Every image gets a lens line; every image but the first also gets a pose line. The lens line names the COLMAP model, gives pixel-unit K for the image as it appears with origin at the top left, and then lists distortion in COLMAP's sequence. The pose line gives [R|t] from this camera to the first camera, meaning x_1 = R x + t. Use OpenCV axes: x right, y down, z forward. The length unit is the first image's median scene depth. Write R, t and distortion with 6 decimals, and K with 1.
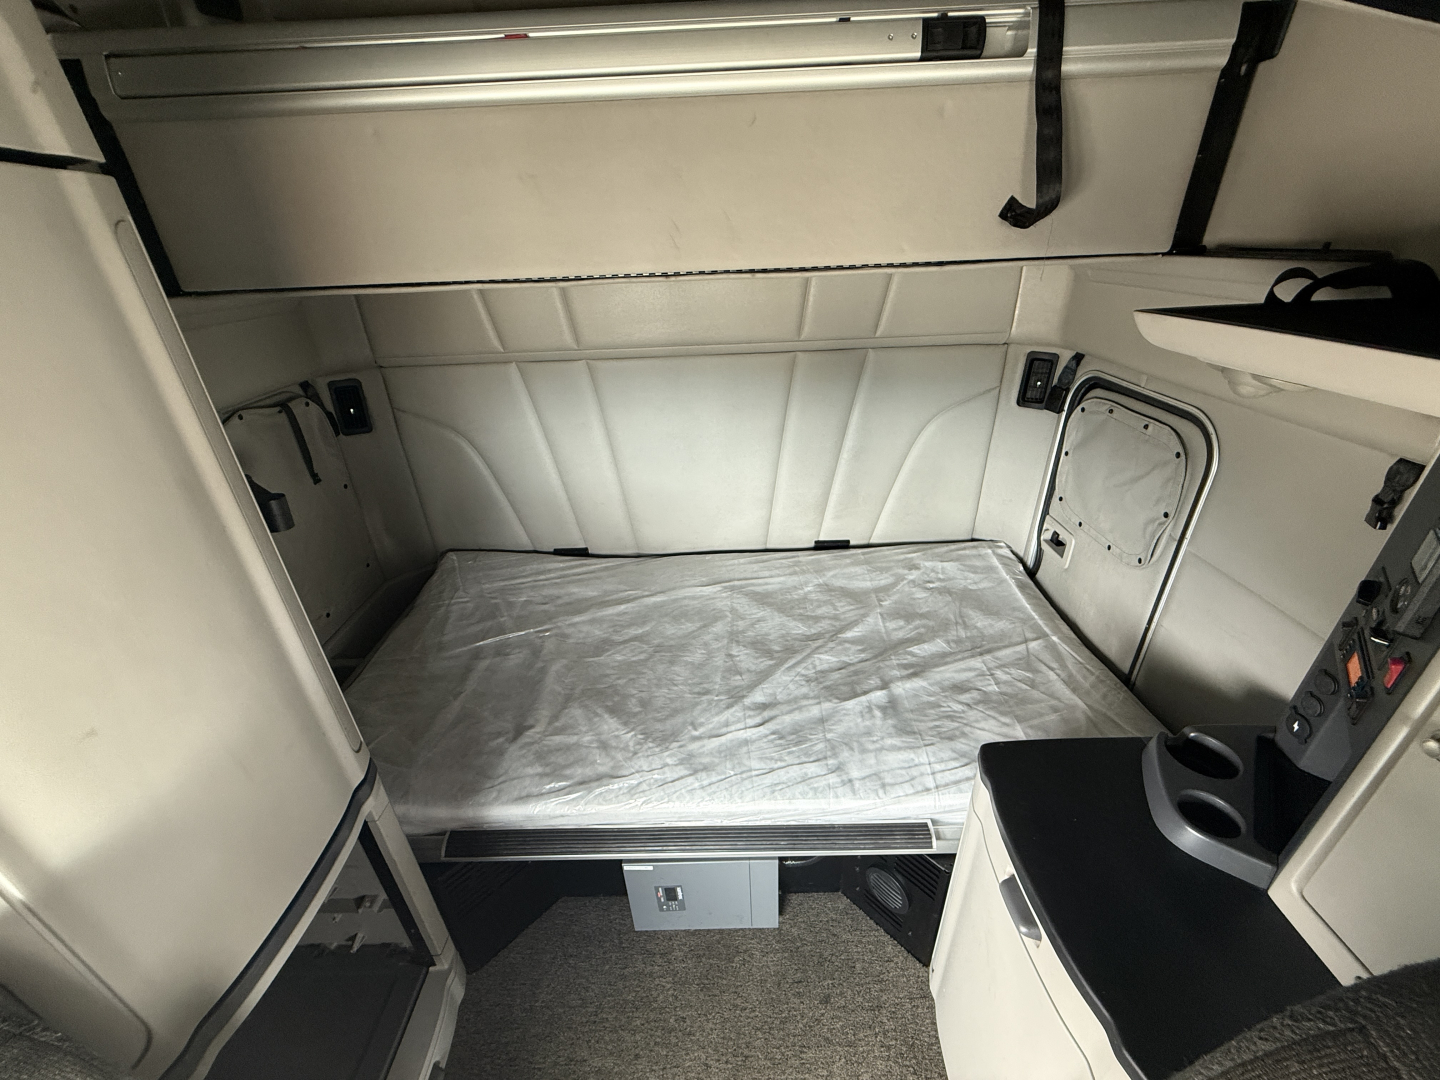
lens RADIAL K [[577.1, 0, 714.6], [0, 577.1, 537.2], [0, 0, 1]] dist [0.001727, 0.000097]
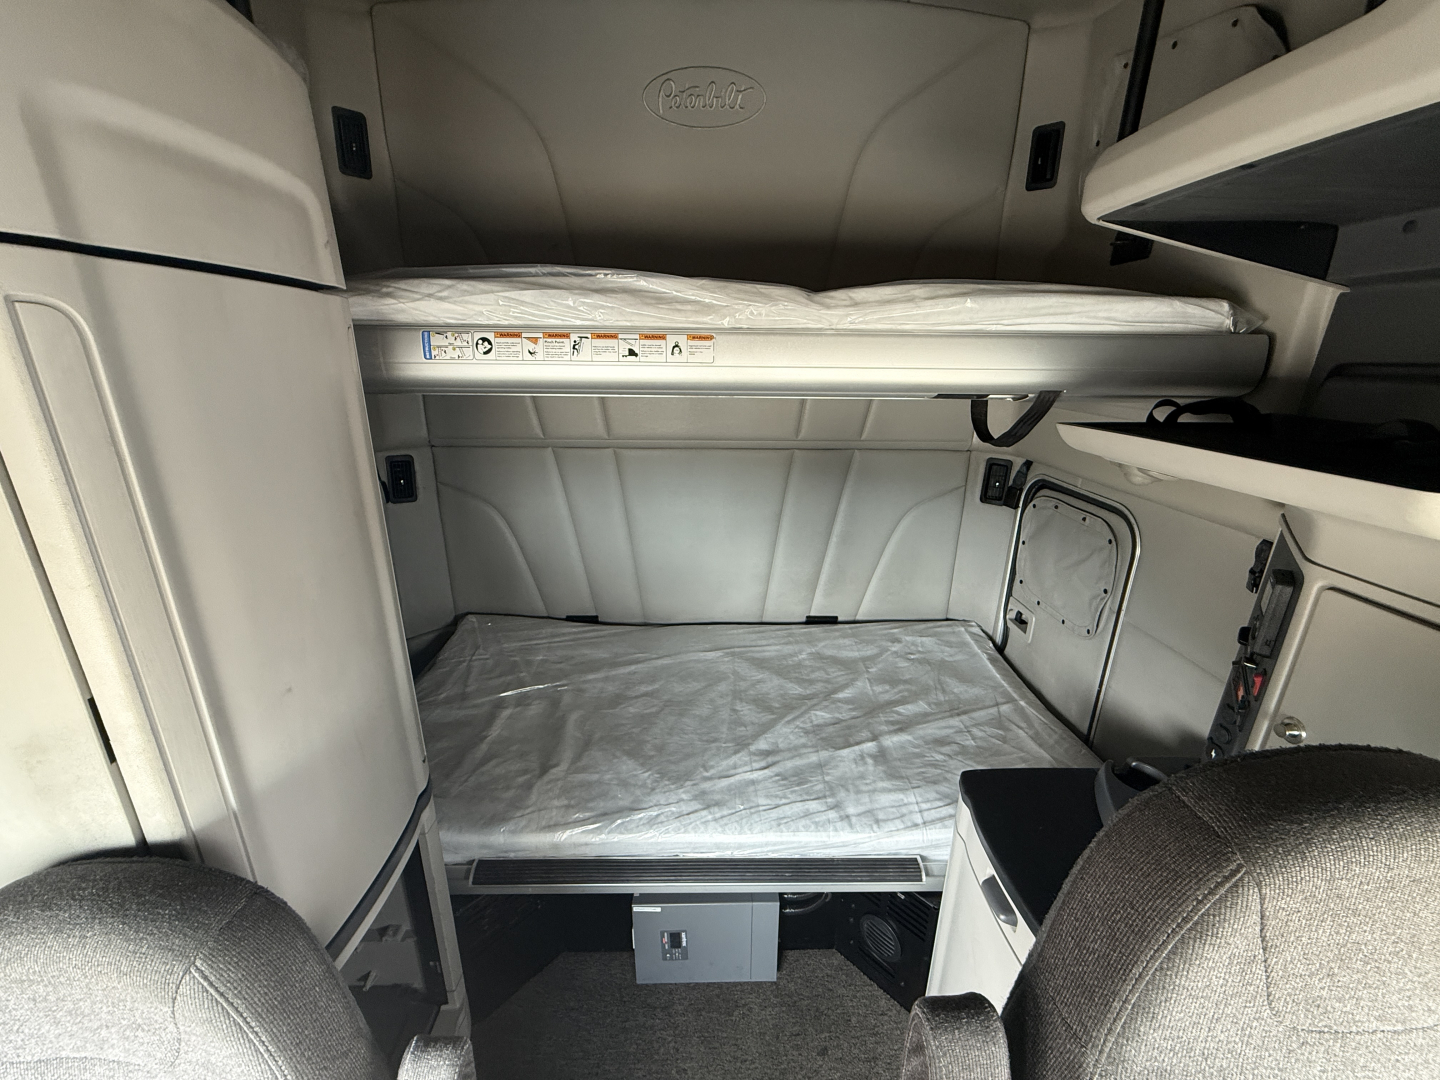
lens RADIAL K [[577.1, 0, 714.6], [0, 577.1, 537.2], [0, 0, 1]] dist [0.001727, 0.000097]
pose [[0.998515, 0.039157, 0.037888, -0.072085], [-0.032198, 0.985012, -0.169454, 0.074549], [-0.043956, 0.167983, 0.984809, -0.150862]]
